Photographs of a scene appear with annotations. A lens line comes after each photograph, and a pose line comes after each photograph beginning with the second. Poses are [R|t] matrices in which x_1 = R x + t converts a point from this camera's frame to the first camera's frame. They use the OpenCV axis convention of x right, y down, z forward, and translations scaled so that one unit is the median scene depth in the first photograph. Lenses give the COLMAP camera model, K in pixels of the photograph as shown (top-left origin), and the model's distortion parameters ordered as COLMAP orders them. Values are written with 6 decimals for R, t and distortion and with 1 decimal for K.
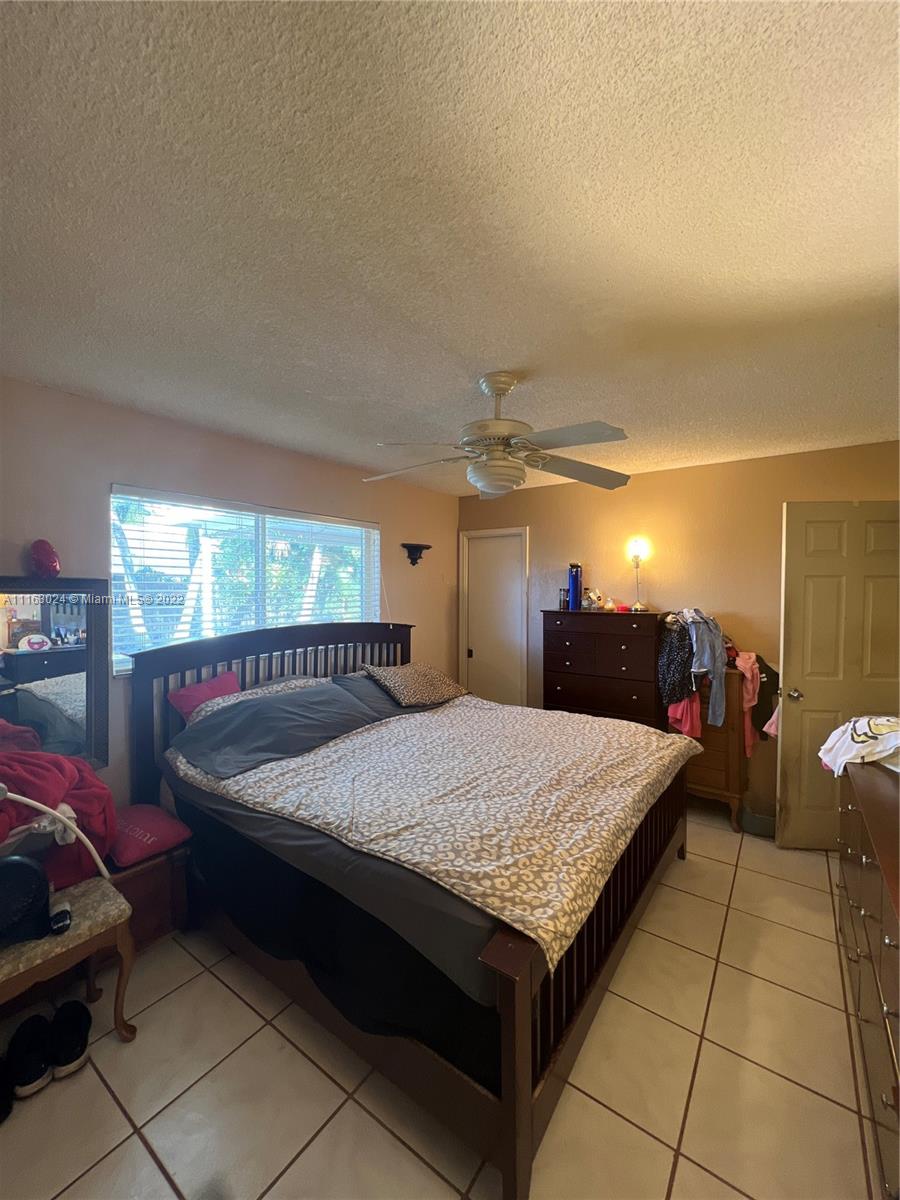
lens RADIAL K [[481.5, 0, 454.7], [0, 481.5, 595.2], [0, 0, 1]] dist [0.000275, 0.000046]
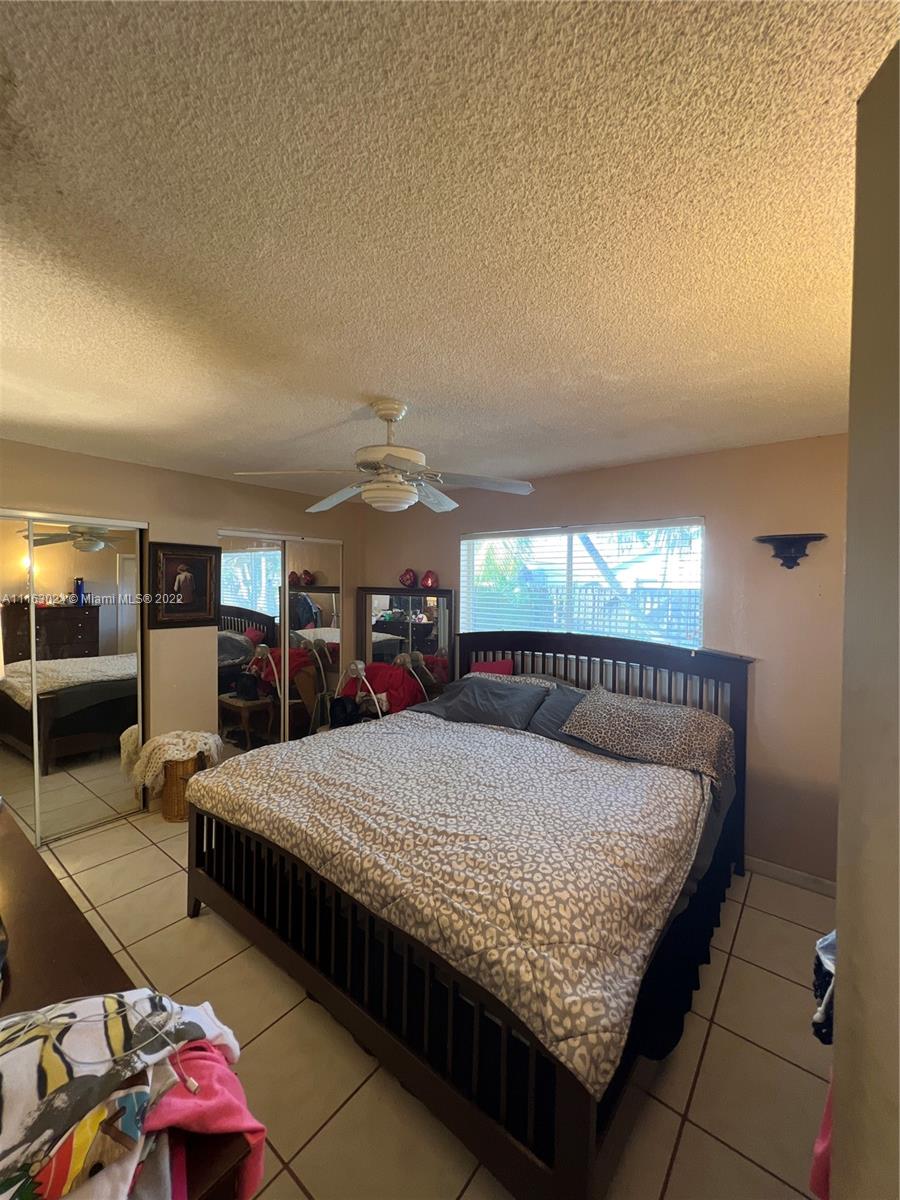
lens RADIAL K [[481.5, 0, 454.7], [0, 481.5, 595.2], [0, 0, 1]] dist [0.000275, 0.000046]
pose [[-0.053419, 0.015984, -0.998444, 0.846215], [-0.028814, 0.999431, 0.017542, -0.037979], [0.998156, 0.029707, -0.052928, 0.886520]]
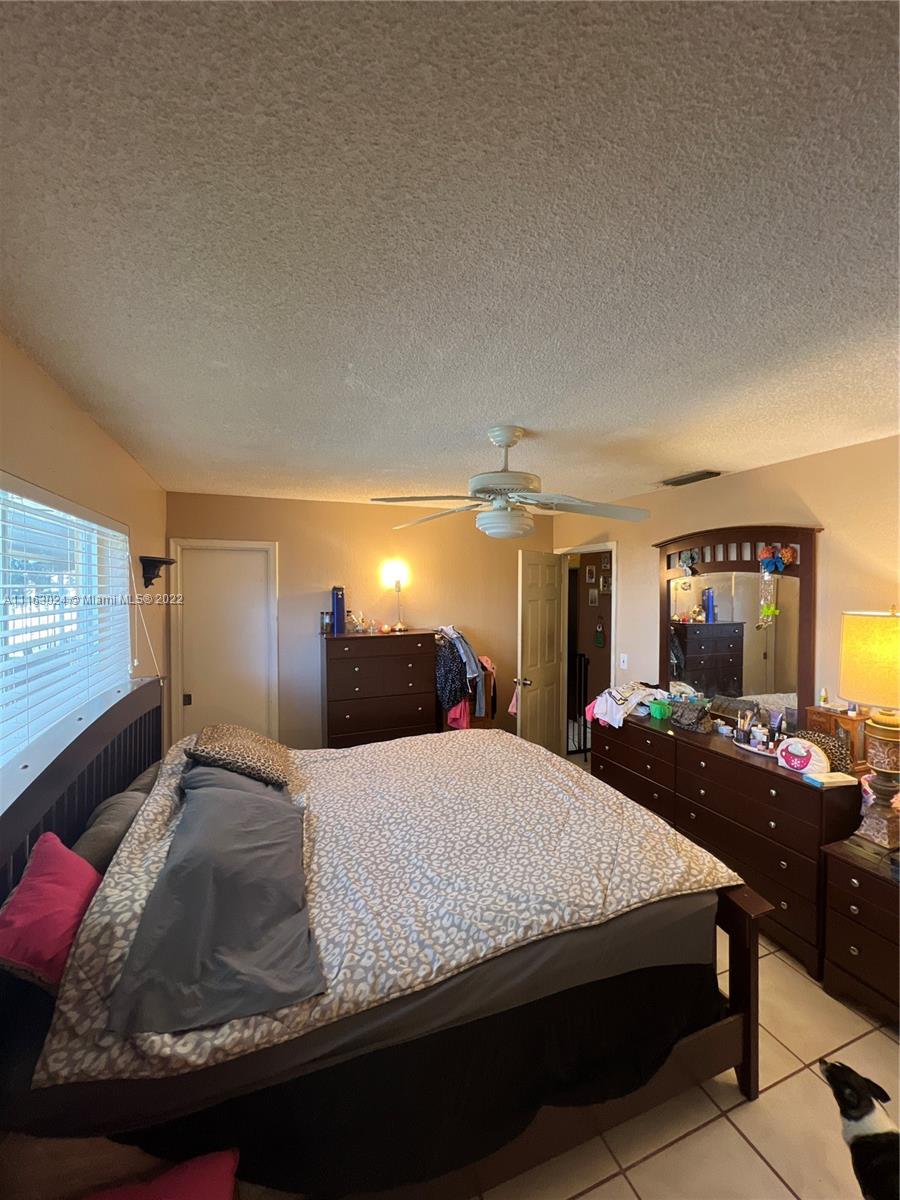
lens RADIAL K [[479.9, 0, 451.4], [0, 479.9, 597.5], [0, 0, 1]] dist [0.001047, 0.000239]
pose [[0.545191, -0.020941, 0.838050, -0.628130], [0.016454, 0.999763, 0.014277, -0.075107], [-0.838150, 0.006006, 0.545407, 0.394081]]
